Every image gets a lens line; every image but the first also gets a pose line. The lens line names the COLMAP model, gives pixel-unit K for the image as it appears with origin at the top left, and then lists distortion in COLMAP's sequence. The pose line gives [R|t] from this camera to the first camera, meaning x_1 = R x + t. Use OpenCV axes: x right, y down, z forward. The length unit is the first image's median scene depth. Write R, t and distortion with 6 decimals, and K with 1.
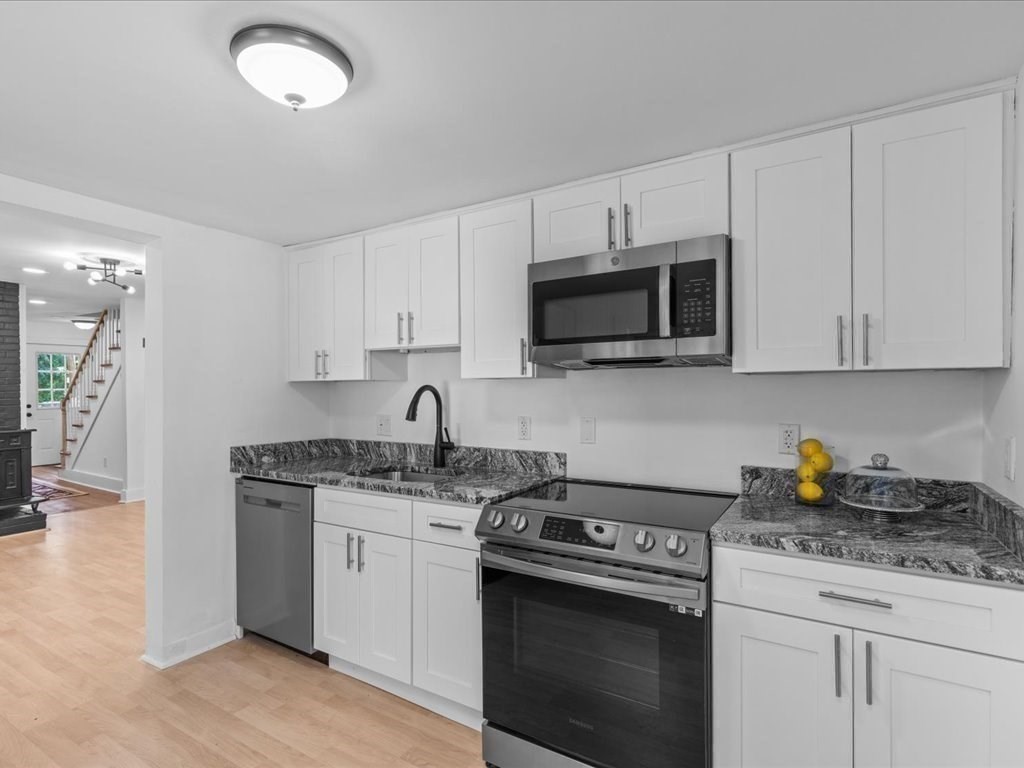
lens RADIAL K [[521.0, 0, 524.2], [0, 521.0, 393.4], [0, 0, 1]] dist [0.011228, -0.004633]
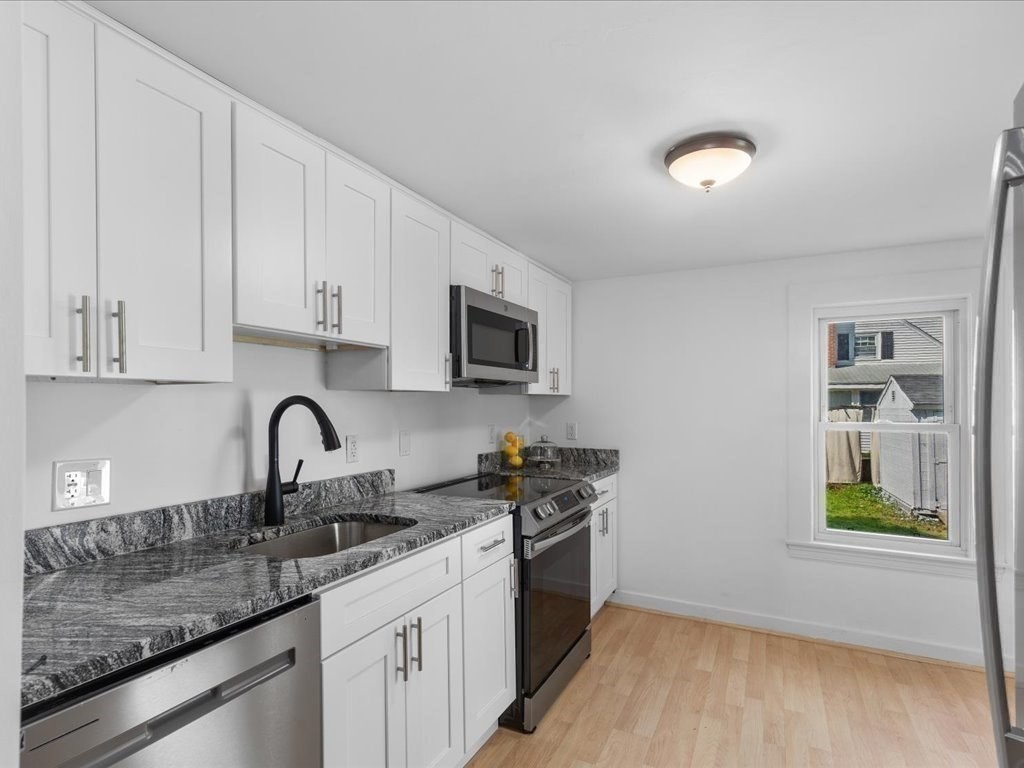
lens RADIAL K [[521.0, 0, 512.9], [0, 521.0, 397.6], [0, 0, 1]] dist [0.011228, -0.004633]
pose [[-0.069210, 0.016443, 0.997467, -0.453992], [0.008513, 0.999837, -0.015891, -0.000394], [-0.997566, 0.007391, -0.069339, 0.417733]]
